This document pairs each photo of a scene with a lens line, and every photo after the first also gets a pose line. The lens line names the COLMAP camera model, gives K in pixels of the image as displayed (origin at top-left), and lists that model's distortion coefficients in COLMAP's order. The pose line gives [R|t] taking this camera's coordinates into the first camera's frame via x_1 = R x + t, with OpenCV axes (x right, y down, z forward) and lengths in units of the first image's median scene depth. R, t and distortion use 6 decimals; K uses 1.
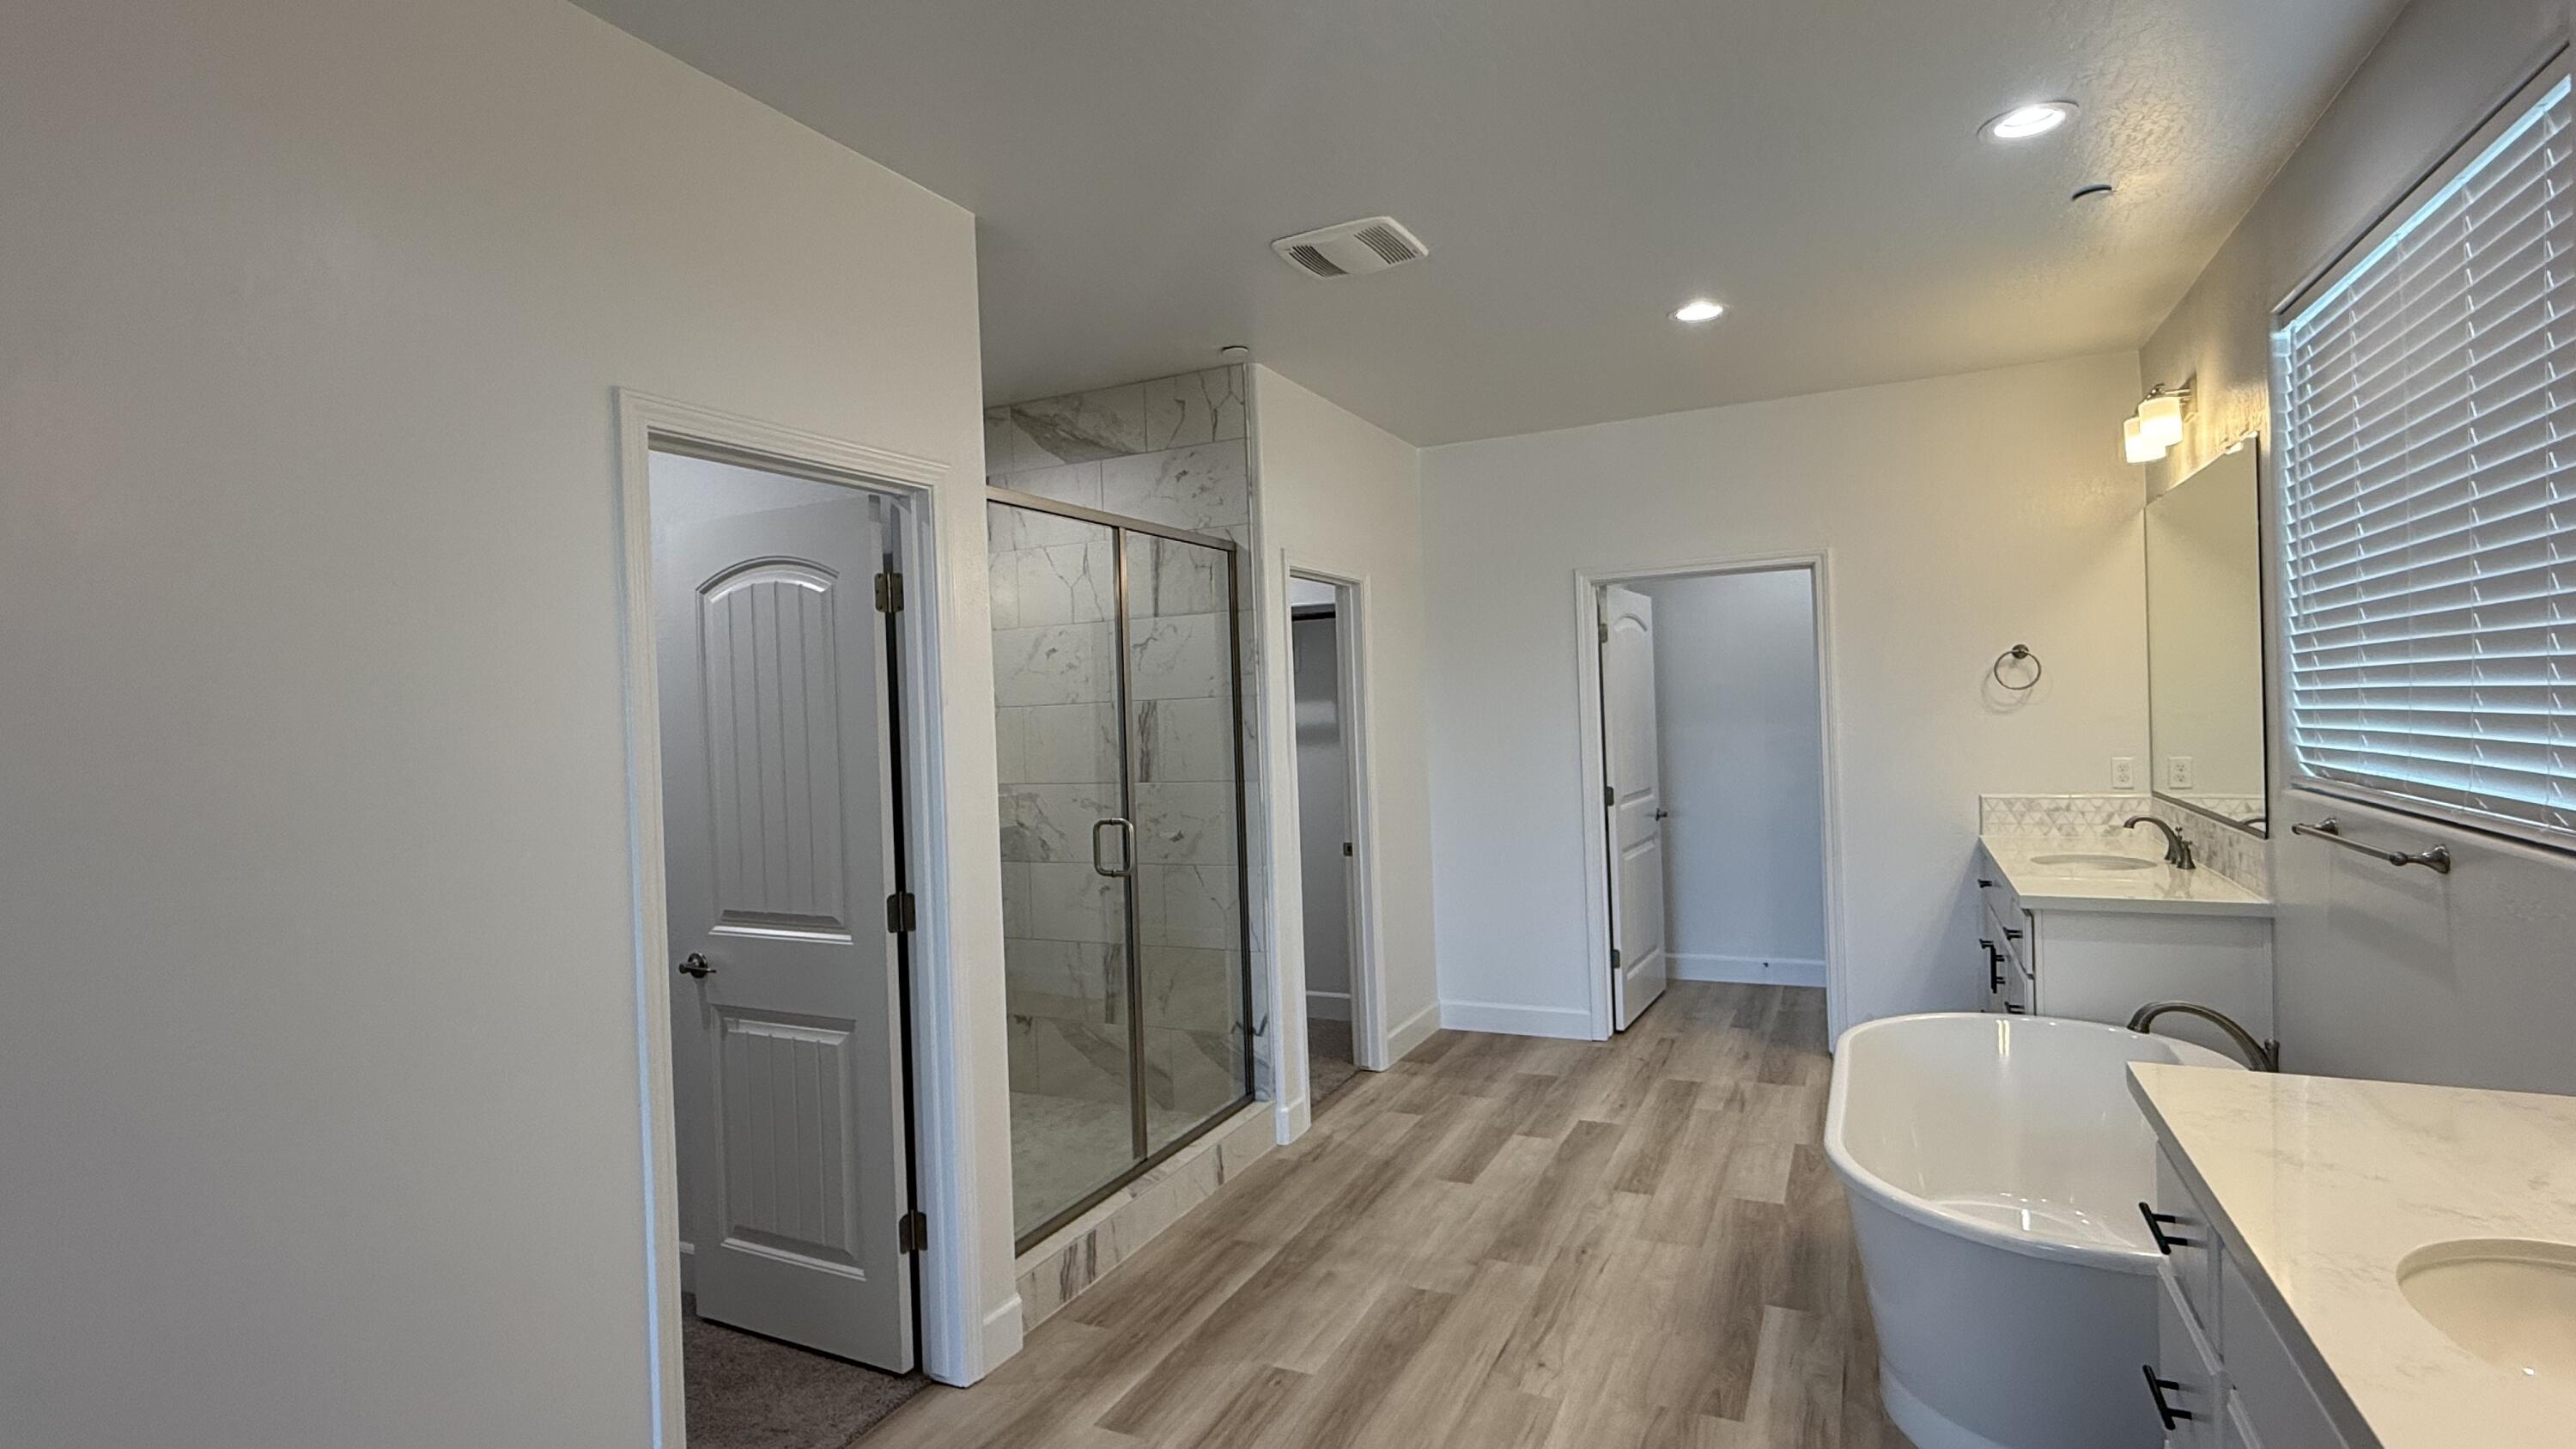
lens RADIAL K [[1195.8, 0, 1288.0], [0, 1195.8, 724.5], [0, 0, 1]] dist [0.000860, 0.000409]
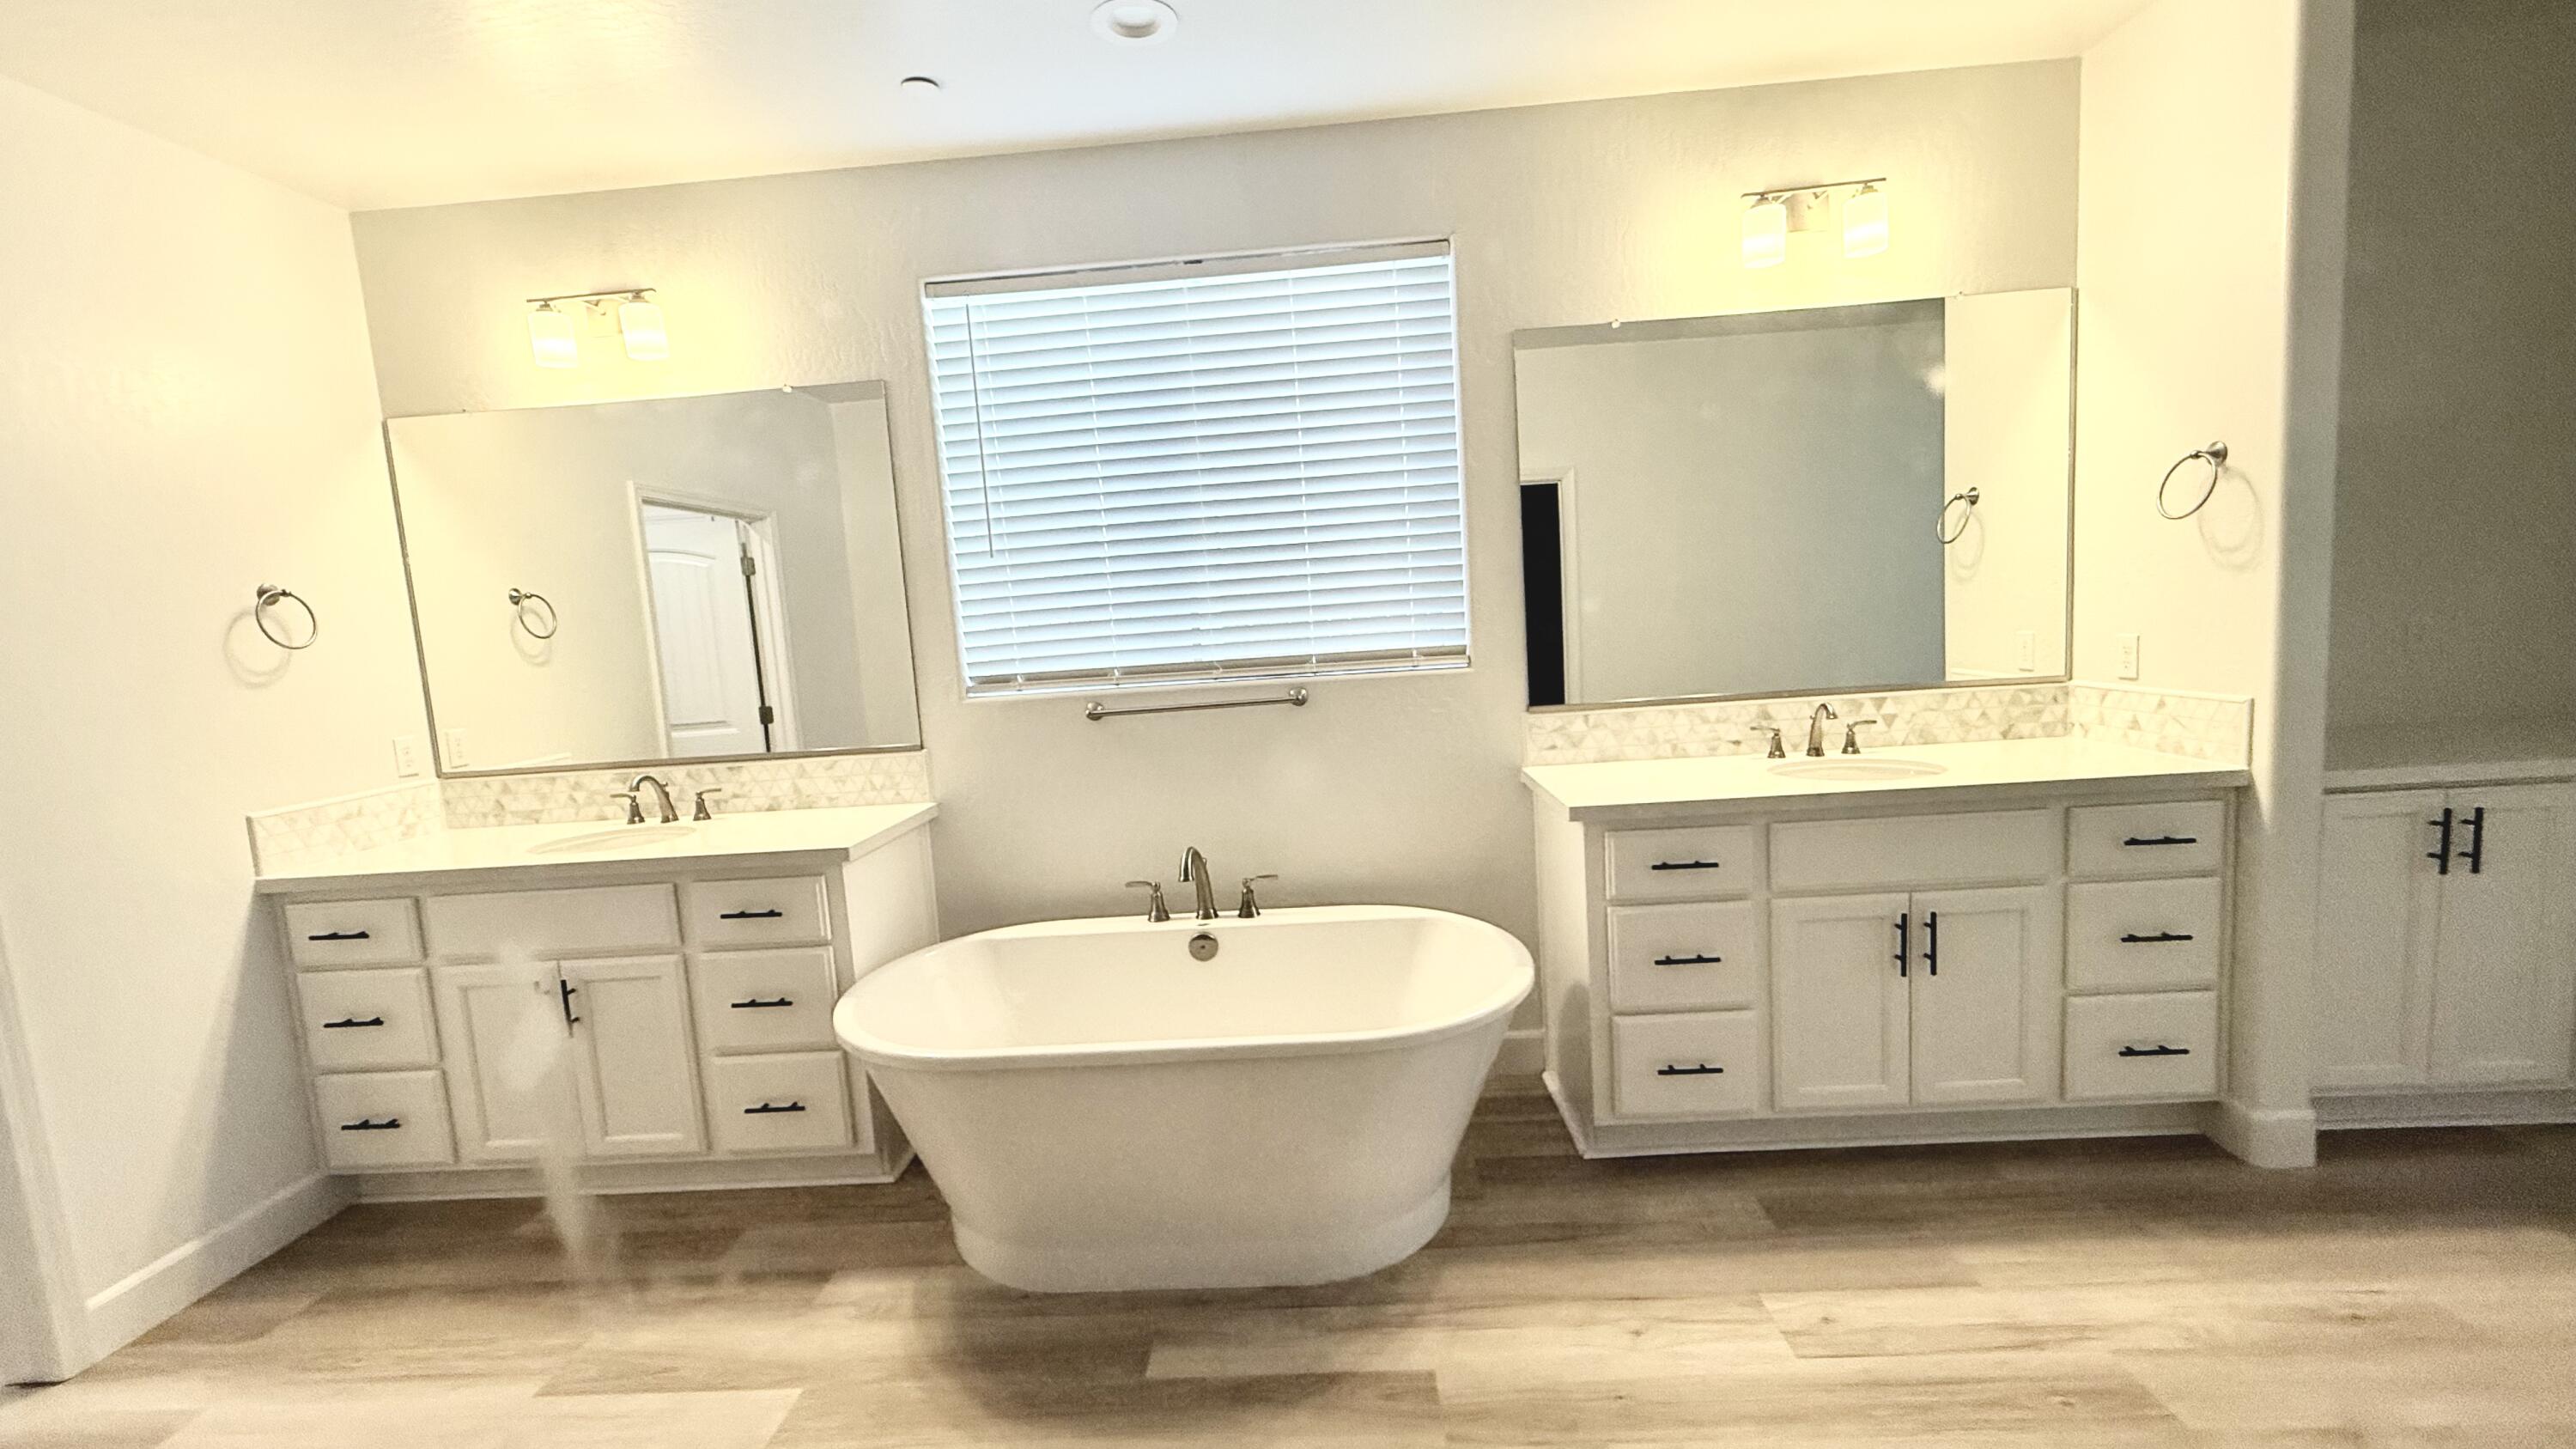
lens RADIAL K [[1020.3, 0, 1275.2], [0, 1020.3, 717.8], [0, 0, 1]] dist [-0.000161, 0.000020]
pose [[-0.395477, -0.042993, 0.917469, -0.166145], [0.088152, 0.992516, 0.084508, 0.011302], [-0.914236, 0.114298, -0.388727, 0.864365]]
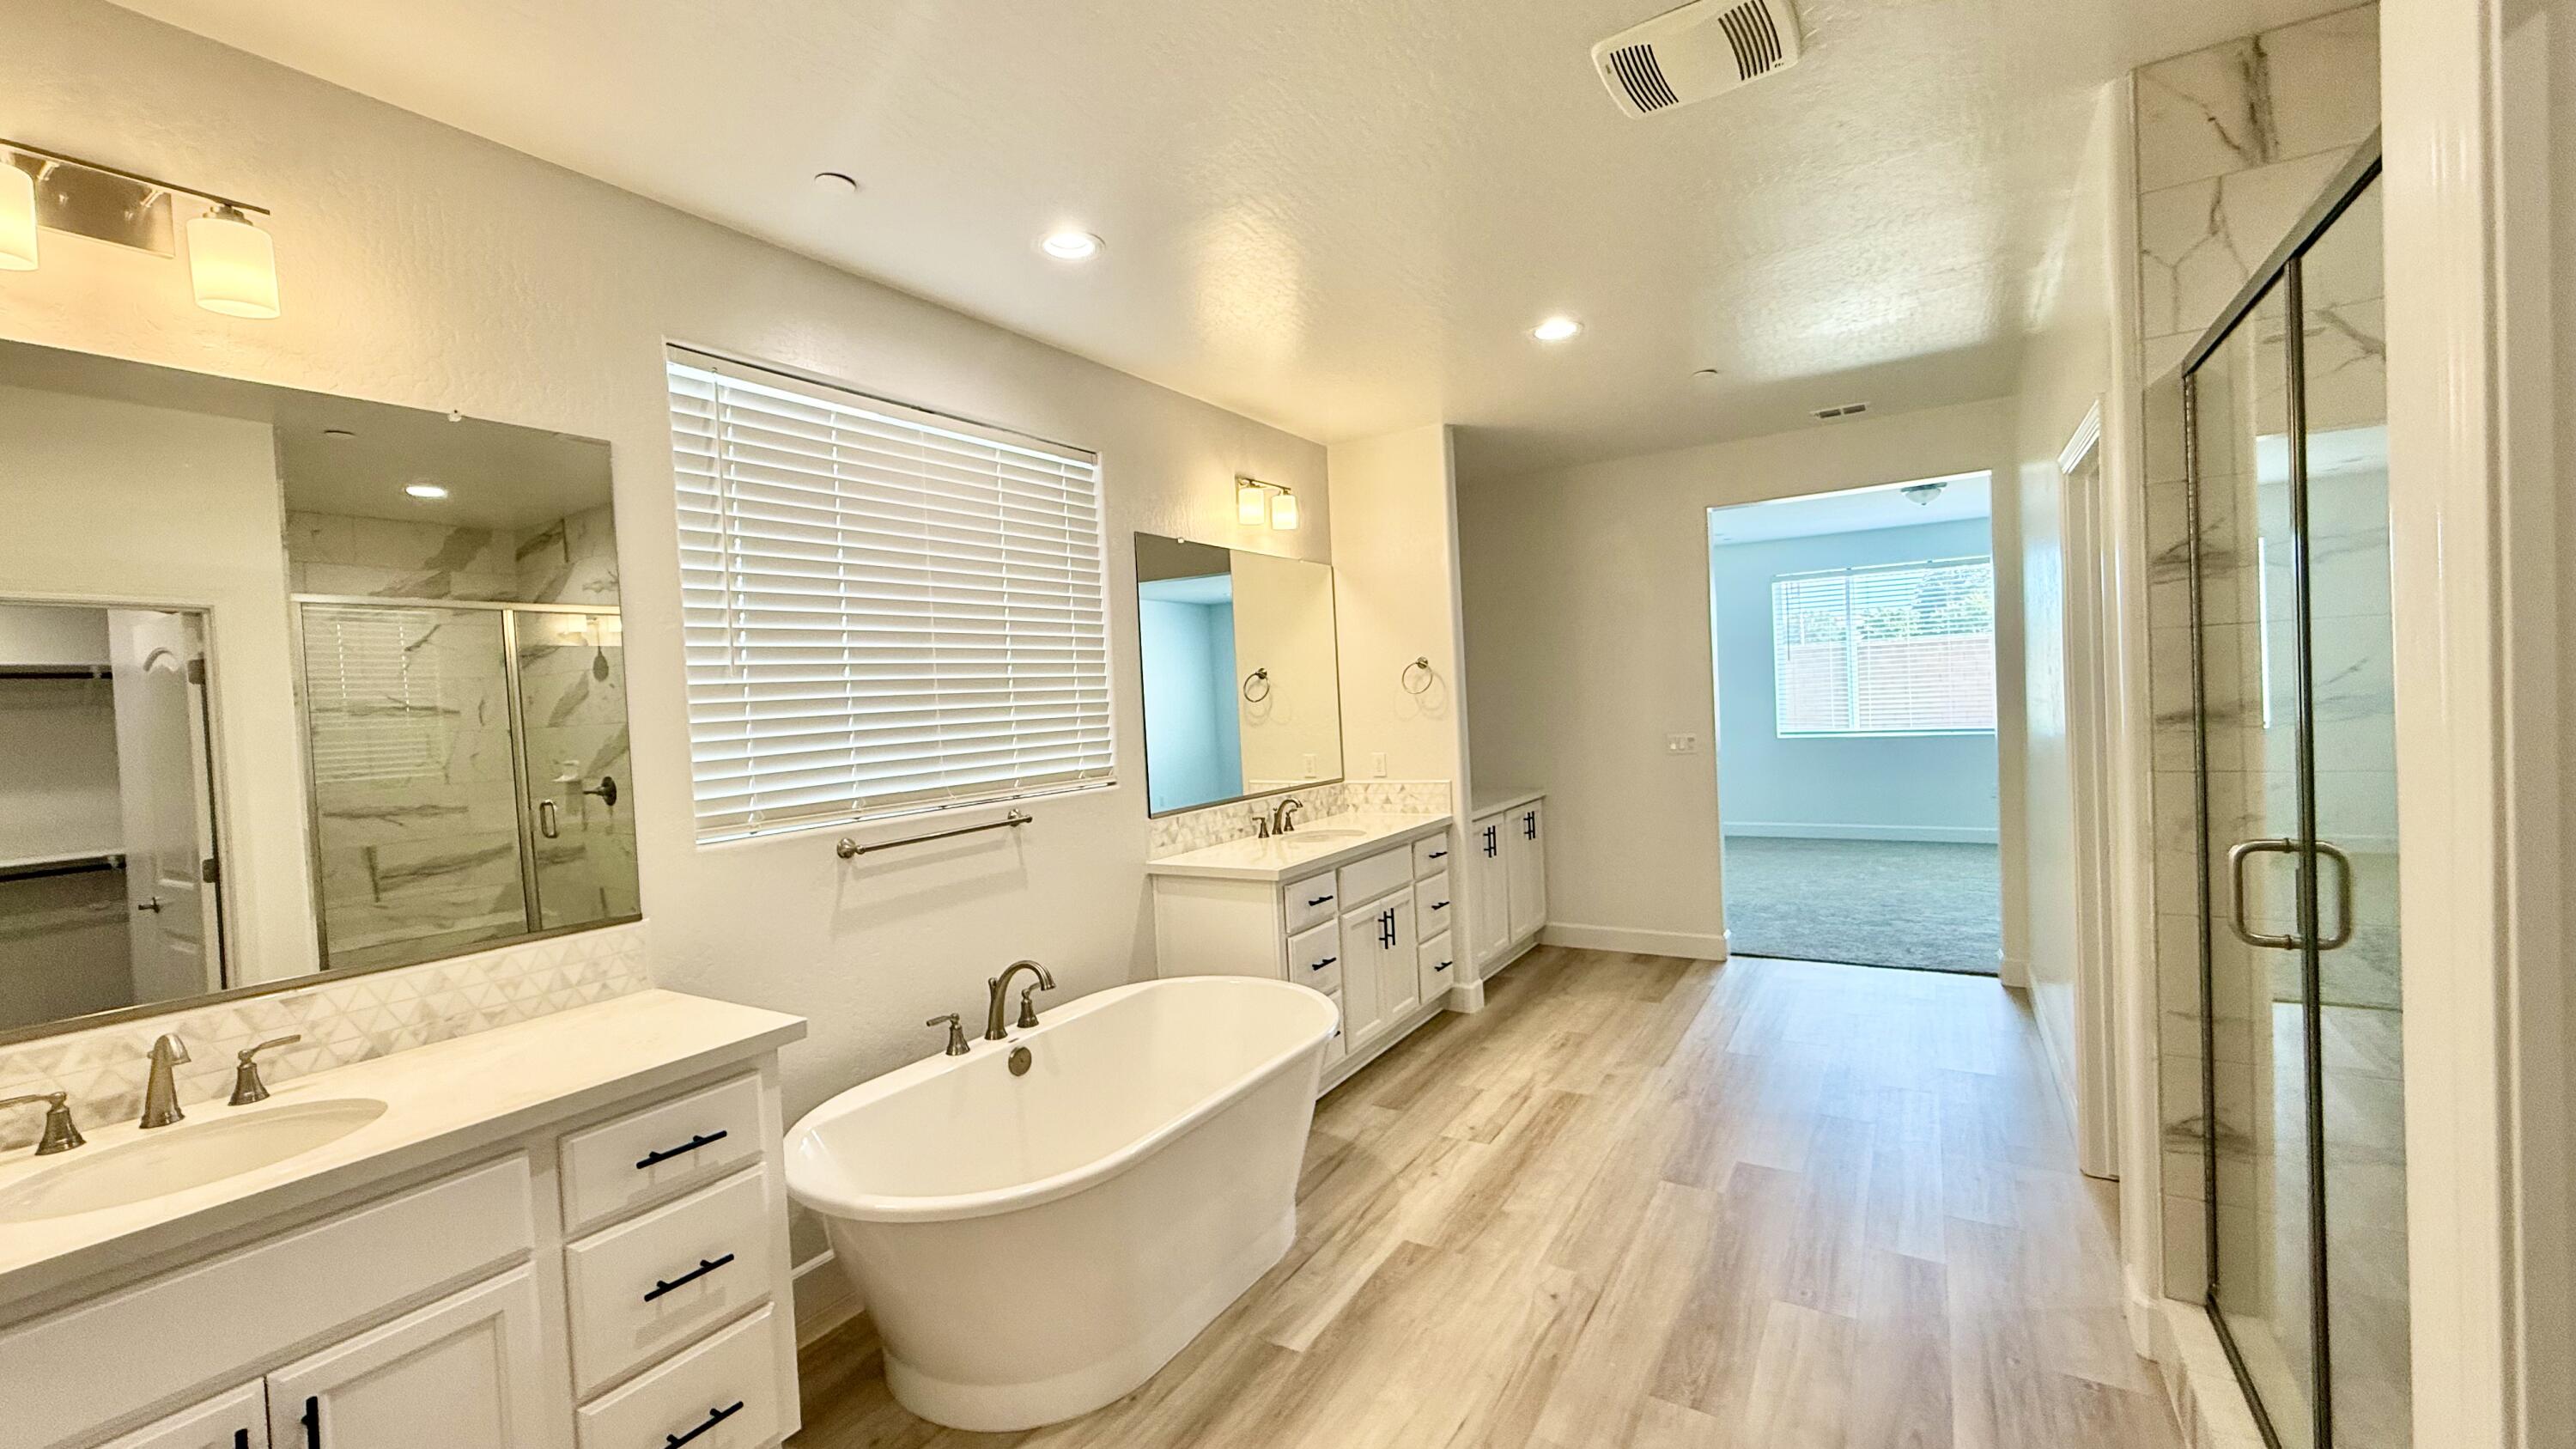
lens RADIAL K [[1020.3, 0, 1275.2], [0, 1020.3, 717.8], [0, 0, 1]] dist [-0.000161, 0.000020]
pose [[-0.990343, 0.079838, 0.113343, 0.221752], [0.083135, 0.996233, 0.024661, -0.022522], [-0.110947, 0.033845, -0.993250, 1.356093]]
